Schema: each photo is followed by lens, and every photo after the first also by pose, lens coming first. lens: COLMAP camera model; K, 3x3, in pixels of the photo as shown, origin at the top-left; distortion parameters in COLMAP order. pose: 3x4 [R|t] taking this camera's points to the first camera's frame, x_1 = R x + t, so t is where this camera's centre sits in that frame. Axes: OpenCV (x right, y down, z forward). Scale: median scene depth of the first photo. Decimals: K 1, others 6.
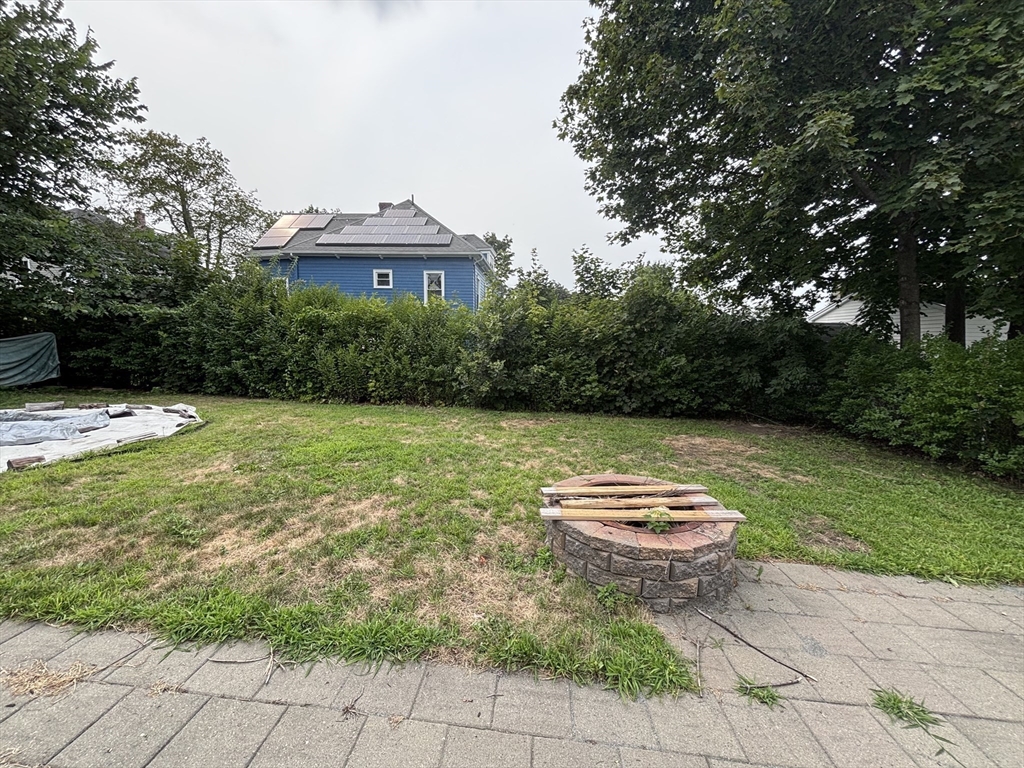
lens RADIAL K [[414.9, 0, 512.9], [0, 414.9, 383.0], [0, 0, 1]] dist [0.003084, -0.002991]
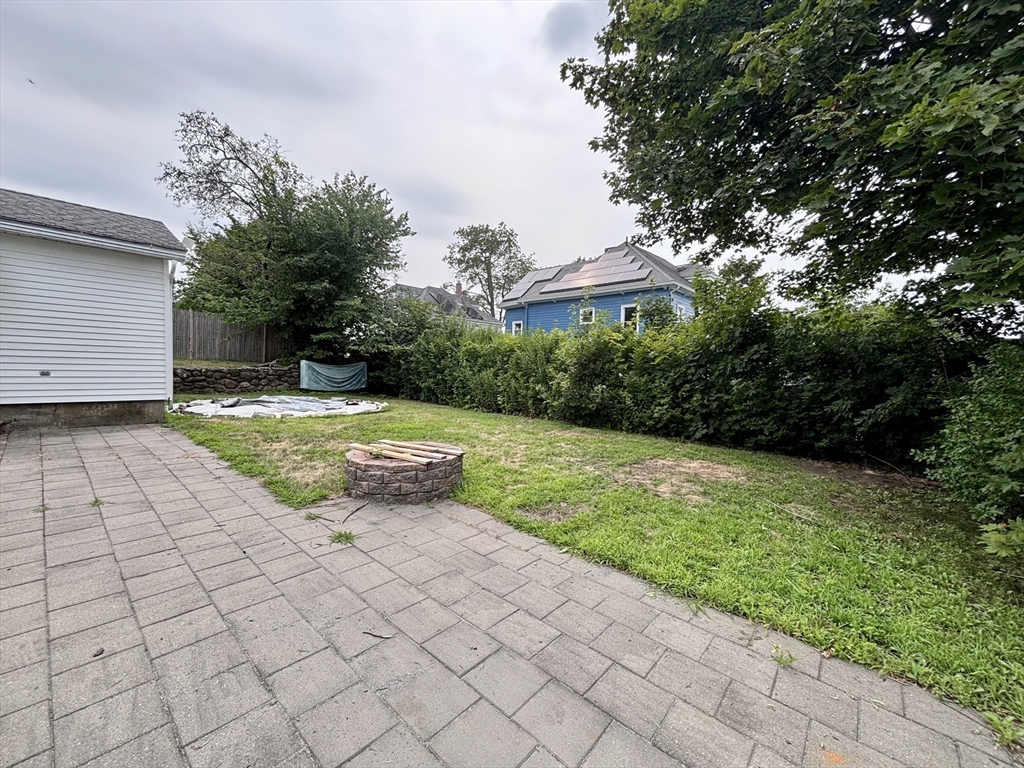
lens RADIAL K [[414.9, 0, 516.6], [0, 414.9, 385.1], [0, 0, 1]] dist [0.003084, -0.002991]
pose [[0.794240, 0.022783, -0.607177, 0.482379], [-0.068543, 0.996278, -0.052277, 0.025244], [0.603726, 0.083138, 0.792845, -0.013687]]
